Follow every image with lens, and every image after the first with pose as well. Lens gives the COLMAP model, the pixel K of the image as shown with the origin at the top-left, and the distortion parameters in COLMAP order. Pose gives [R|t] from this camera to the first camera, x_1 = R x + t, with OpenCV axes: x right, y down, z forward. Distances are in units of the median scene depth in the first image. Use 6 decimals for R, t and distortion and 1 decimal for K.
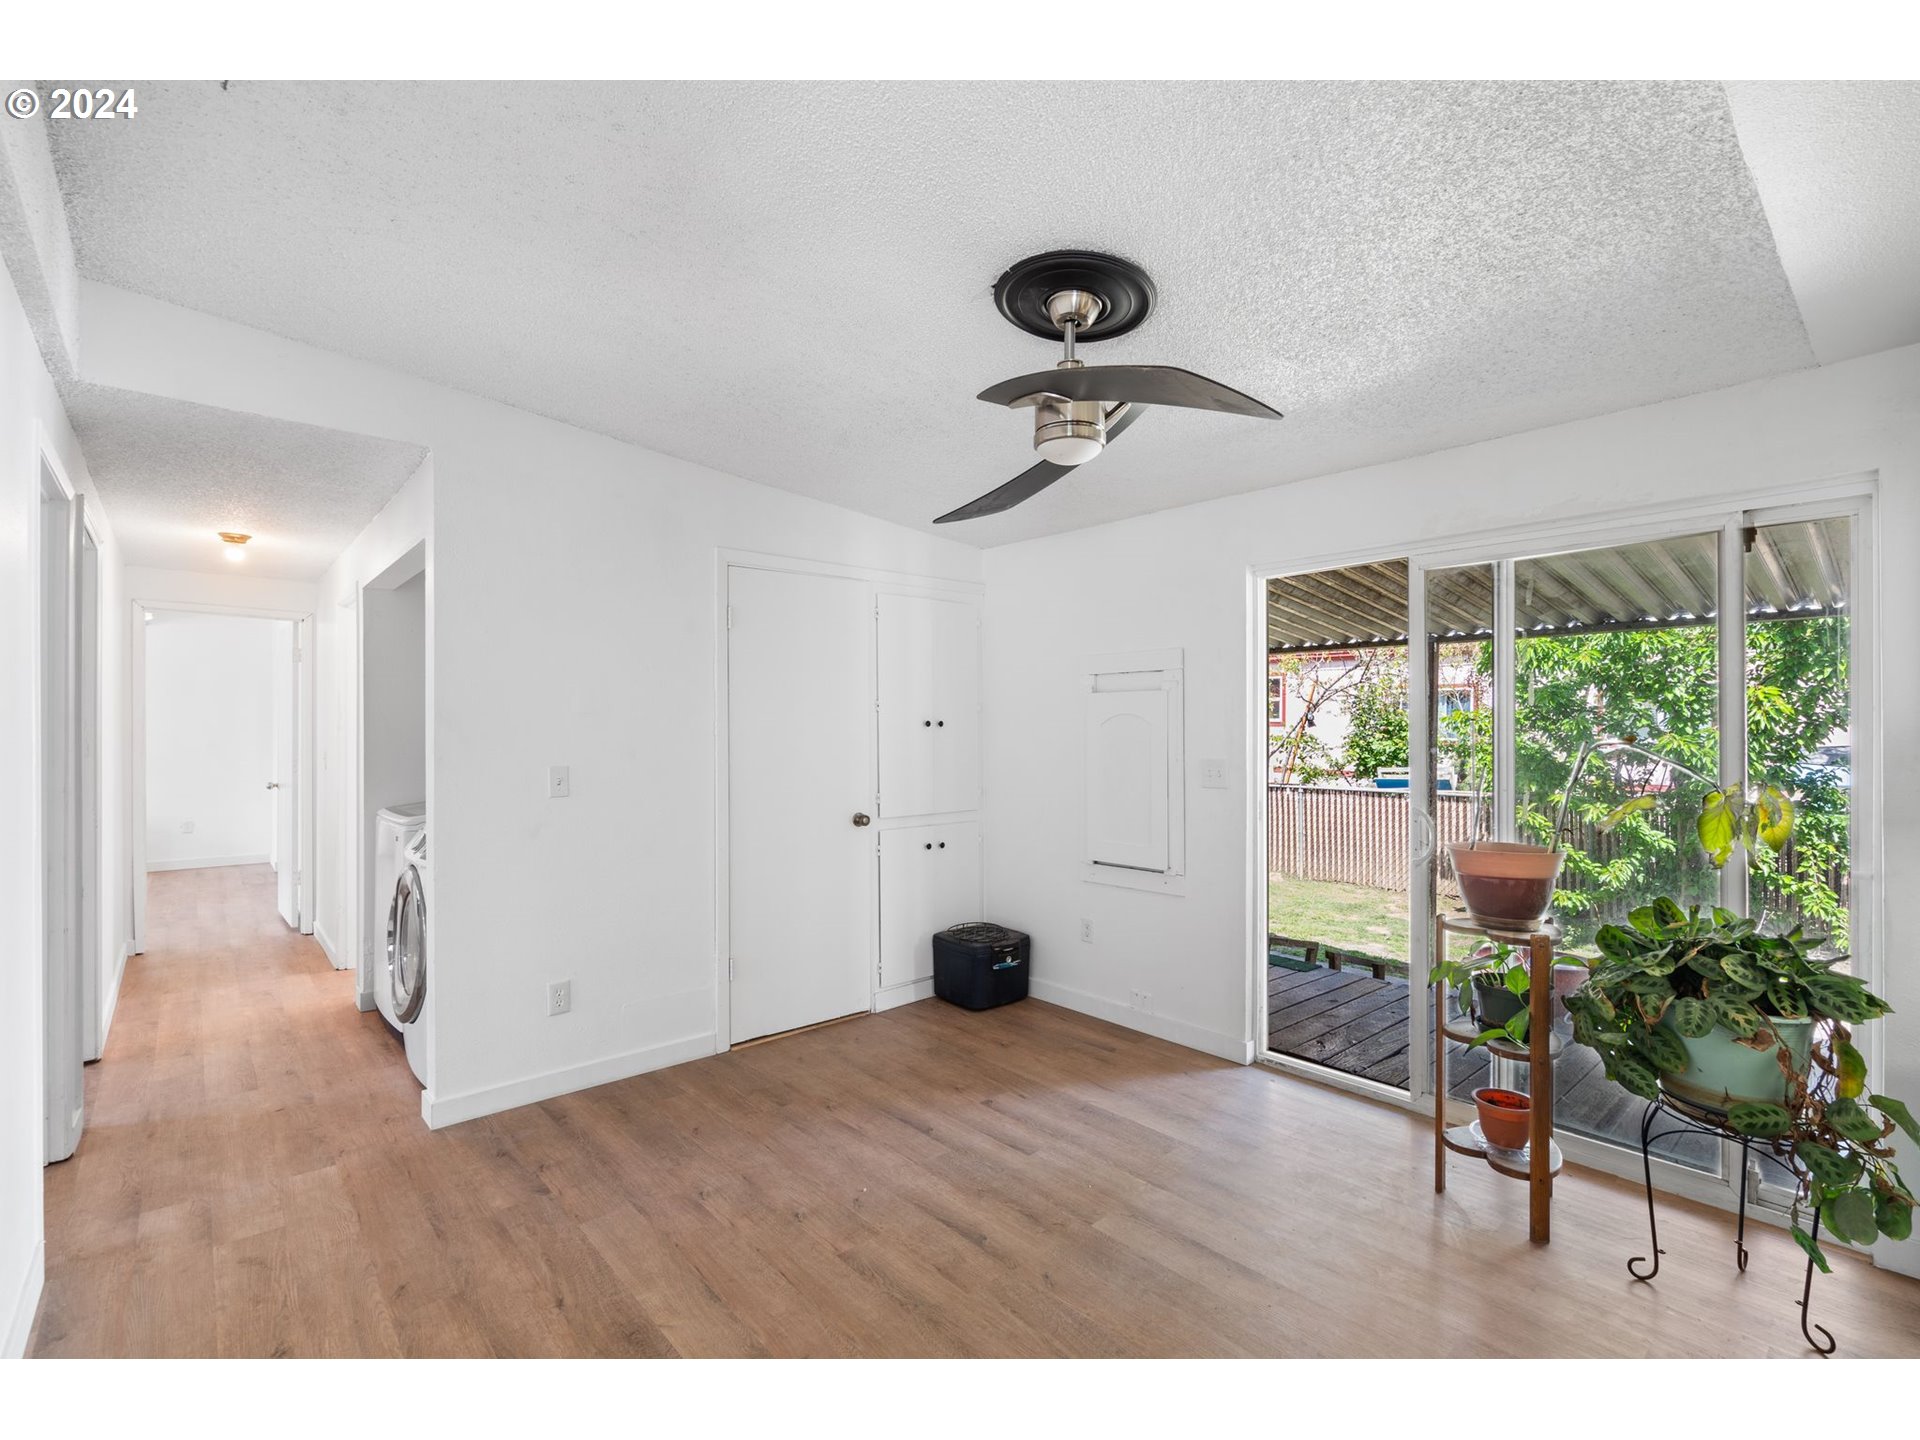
lens RADIAL K [[878.9, 0, 960.0], [0, 878.9, 720.0], [0, 0, 1]] dist [0.001319, 0.000243]
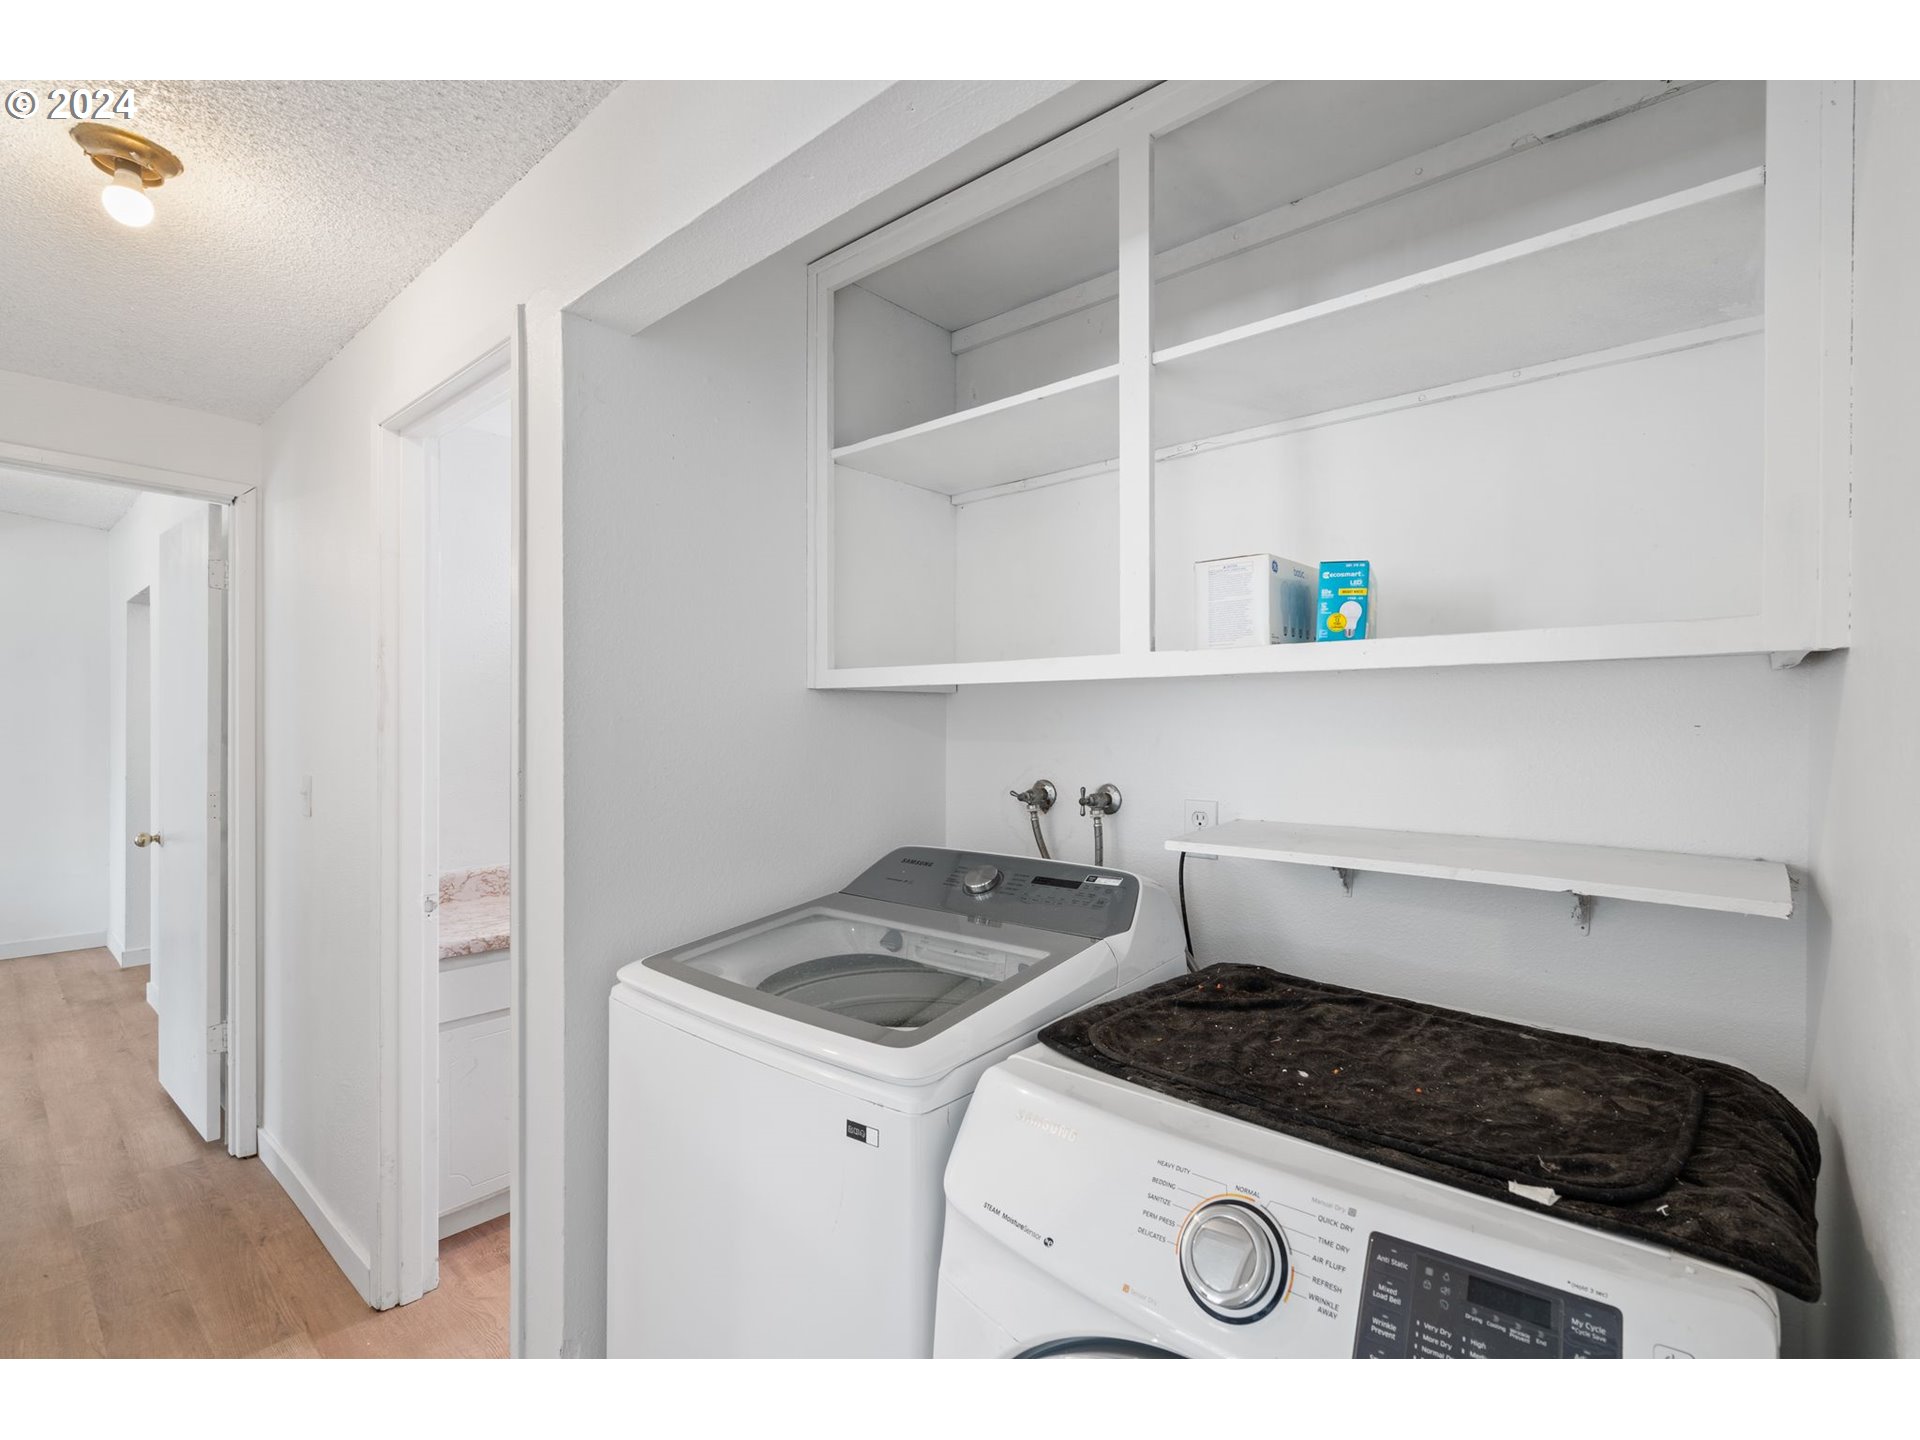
lens RADIAL K [[878.9, 0, 960.0], [0, 878.9, 720.0], [0, 0, 1]] dist [0.001319, 0.000243]
pose [[0.990996, 0.001495, 0.133887, -0.391103], [-0.001025, 0.999993, -0.003578, 0.006217], [-0.133891, 0.003409, 0.990990, 0.438855]]
